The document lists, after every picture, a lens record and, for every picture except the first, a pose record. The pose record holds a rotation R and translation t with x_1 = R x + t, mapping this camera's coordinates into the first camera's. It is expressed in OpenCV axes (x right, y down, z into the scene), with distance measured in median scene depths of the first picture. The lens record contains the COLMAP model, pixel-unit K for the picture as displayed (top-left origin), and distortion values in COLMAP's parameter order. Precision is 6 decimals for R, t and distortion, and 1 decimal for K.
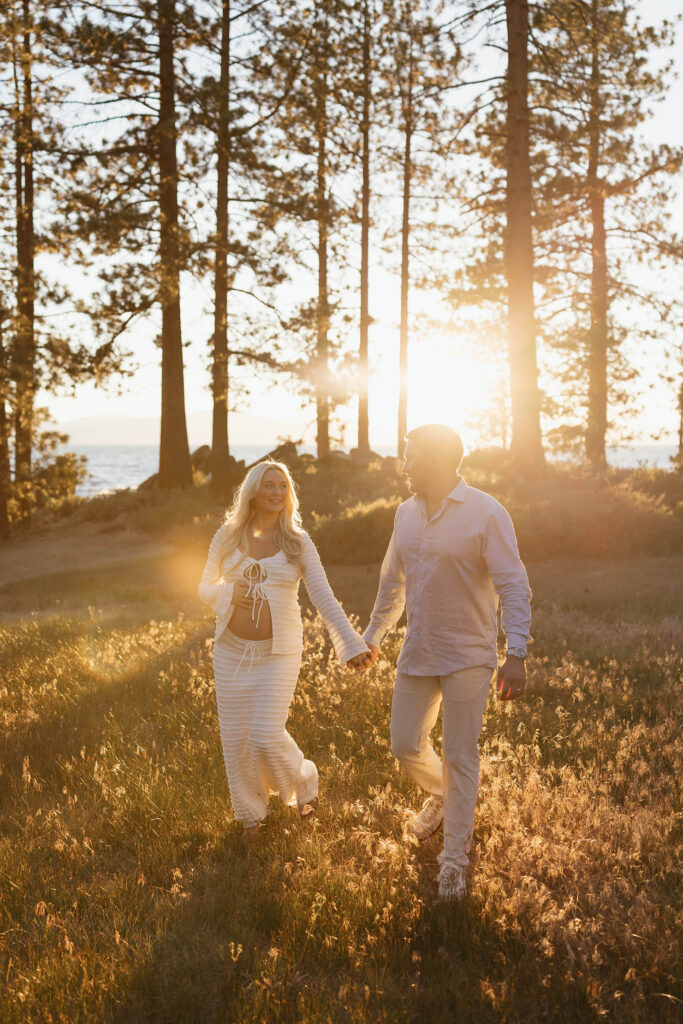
lens RADIAL K [[1090.0, 0, 314.1], [0, 1090.0, 462.0], [0, 0, 1]] dist [0.013355, 0.014145]
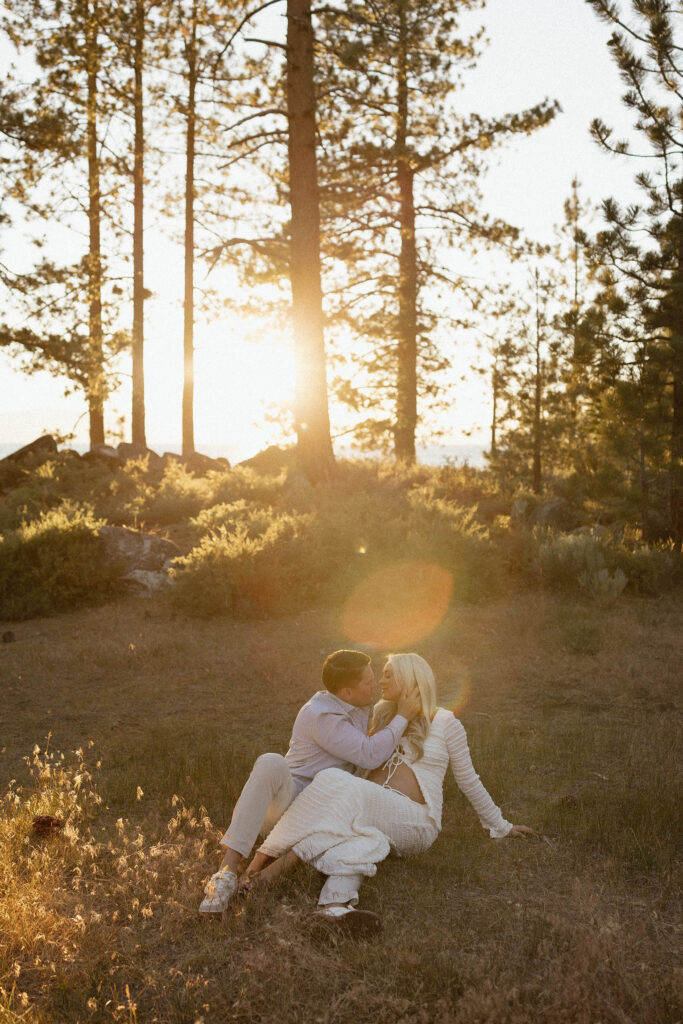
lens RADIAL K [[1090.0, 0, 314.1], [0, 1090.0, 462.0], [0, 0, 1]] dist [0.013355, 0.014145]
pose [[0.986758, -0.000859, 0.162197, 0.035246], [0.000572, 0.999998, 0.001817, 0.000447], [-0.162198, -0.001700, 0.986757, 0.110073]]
